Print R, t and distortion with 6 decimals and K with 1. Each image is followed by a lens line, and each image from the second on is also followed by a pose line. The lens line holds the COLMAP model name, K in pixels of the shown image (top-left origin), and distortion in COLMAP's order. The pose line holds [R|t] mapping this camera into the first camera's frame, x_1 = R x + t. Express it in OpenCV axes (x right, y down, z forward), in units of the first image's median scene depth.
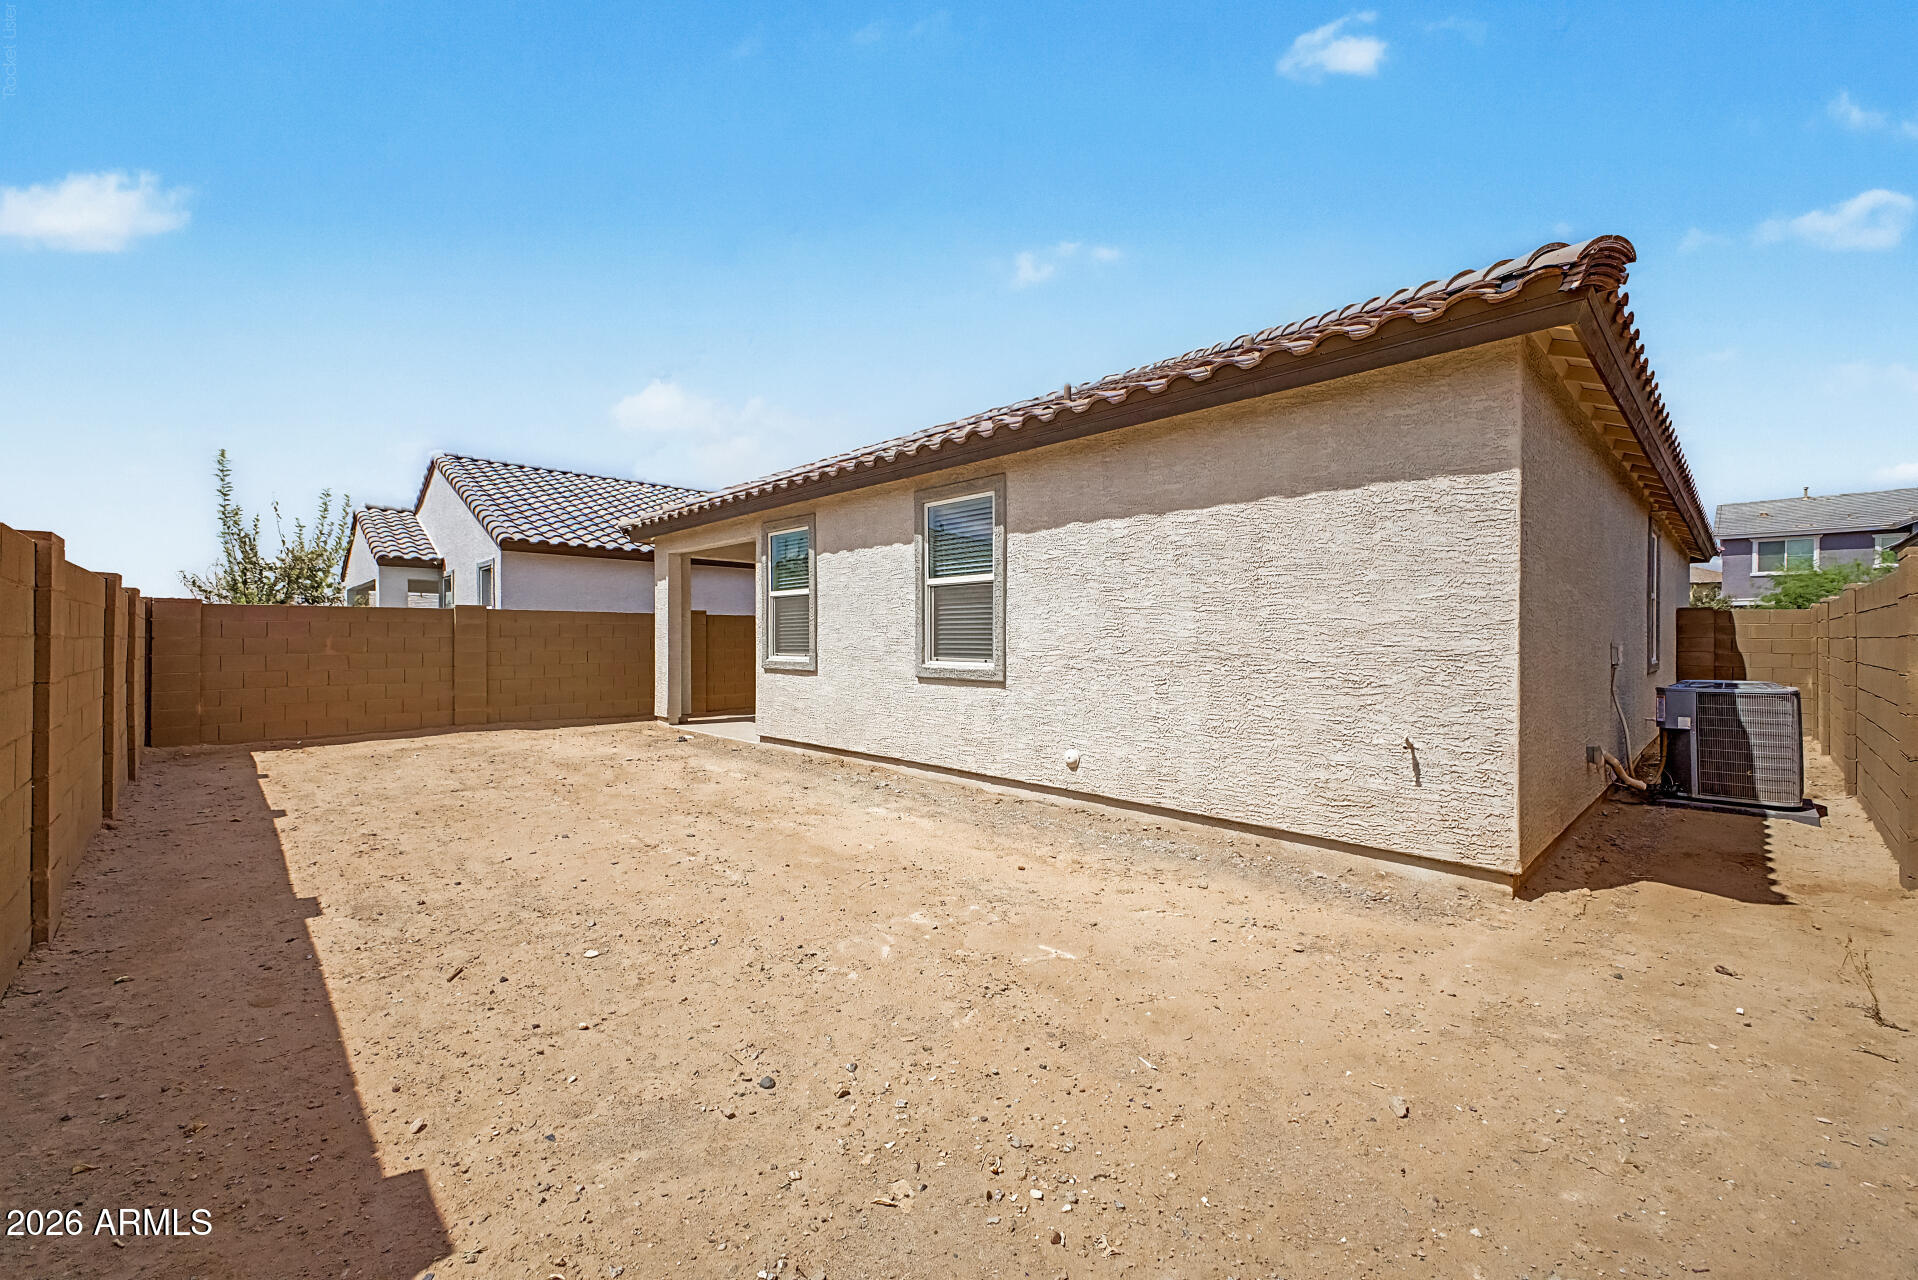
lens RADIAL K [[759.2, 0, 958.0], [0, 759.2, 640.9], [0, 0, 1]] dist [0.008622, -0.000132]
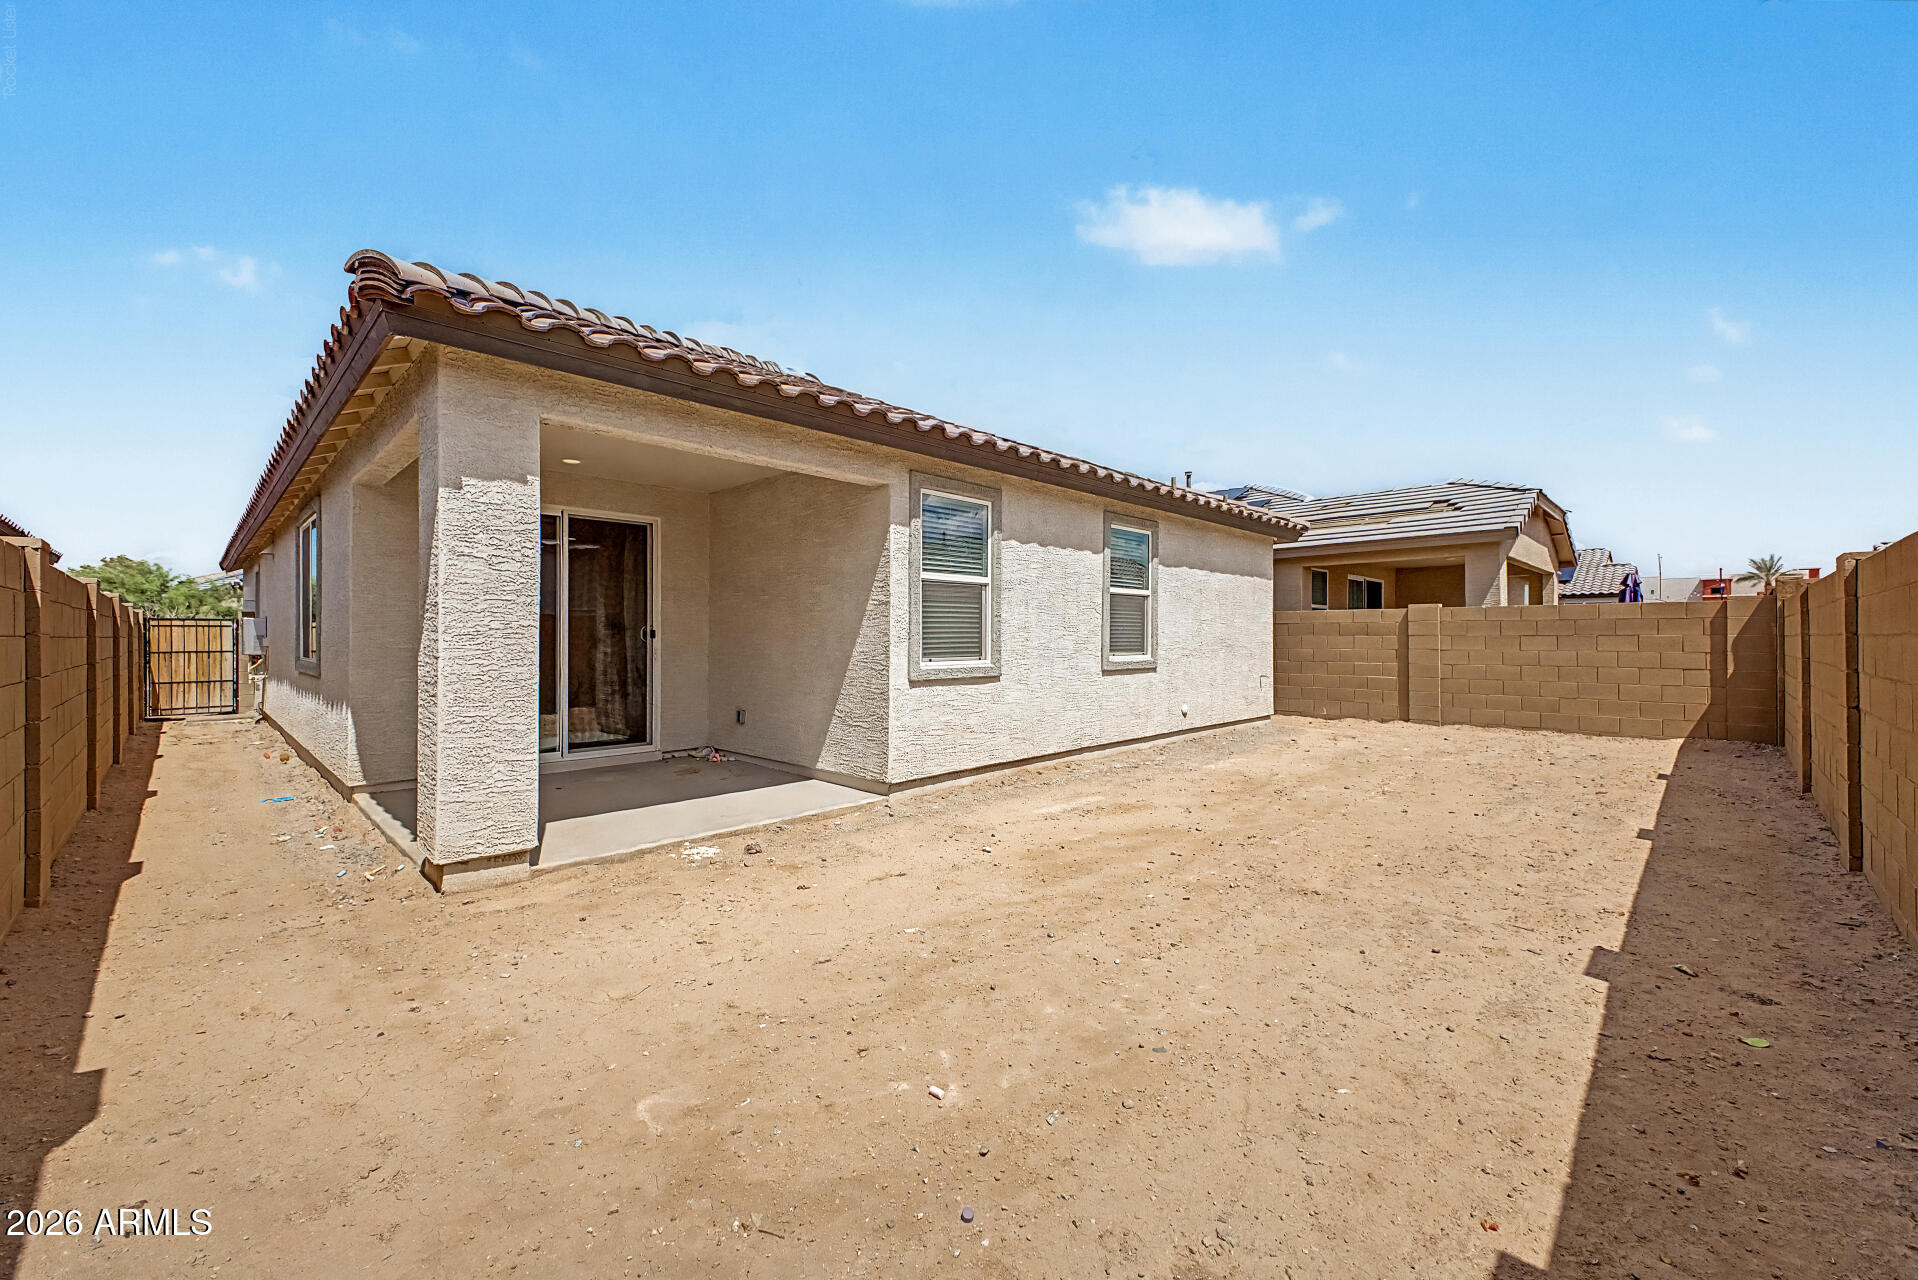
lens RADIAL K [[759.2, 0, 958.4], [0, 759.2, 633.4], [0, 0, 1]] dist [0.008622, -0.000132]
pose [[-0.020084, 0.003588, 0.999792, -1.081641], [0.003030, 0.999989, -0.003528, -0.005343], [-0.999794, 0.002958, -0.020095, 1.112915]]
